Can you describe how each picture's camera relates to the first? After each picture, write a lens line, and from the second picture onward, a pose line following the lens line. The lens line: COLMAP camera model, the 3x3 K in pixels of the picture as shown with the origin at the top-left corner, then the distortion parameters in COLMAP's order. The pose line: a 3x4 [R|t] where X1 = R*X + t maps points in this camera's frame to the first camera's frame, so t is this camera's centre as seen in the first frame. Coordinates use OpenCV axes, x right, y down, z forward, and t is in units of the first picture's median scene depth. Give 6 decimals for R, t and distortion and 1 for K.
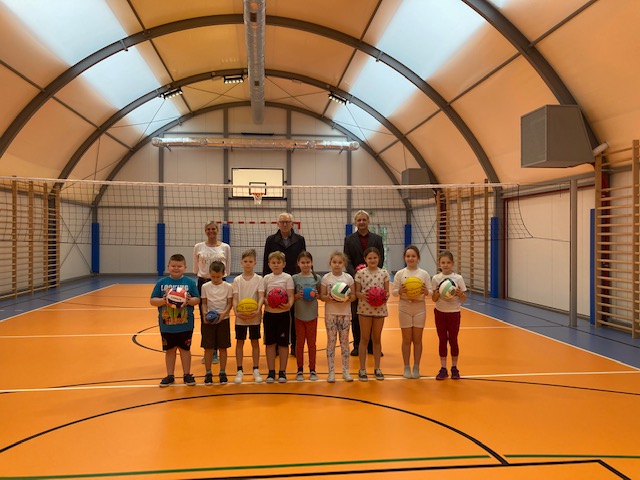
lens RADIAL K [[536.7, 0, 317.2], [0, 536.7, 234.7], [0, 0, 1]] dist [0.040484, -0.034814]
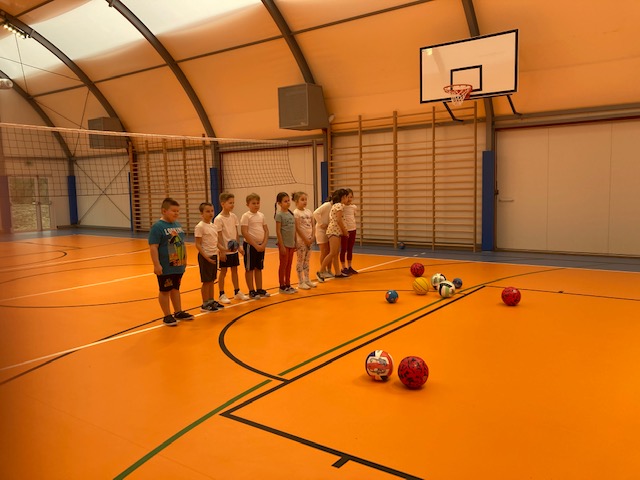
lens RADIAL K [[536.7, 0, 323.3], [0, 536.7, 235.9], [0, 0, 1]] dist [0.040484, -0.034814]
pose [[0.673583, -0.089355, 0.733690, -0.376743], [0.023089, 0.994725, 0.099948, 0.004061], [-0.738751, -0.050384, 0.672093, 0.032261]]
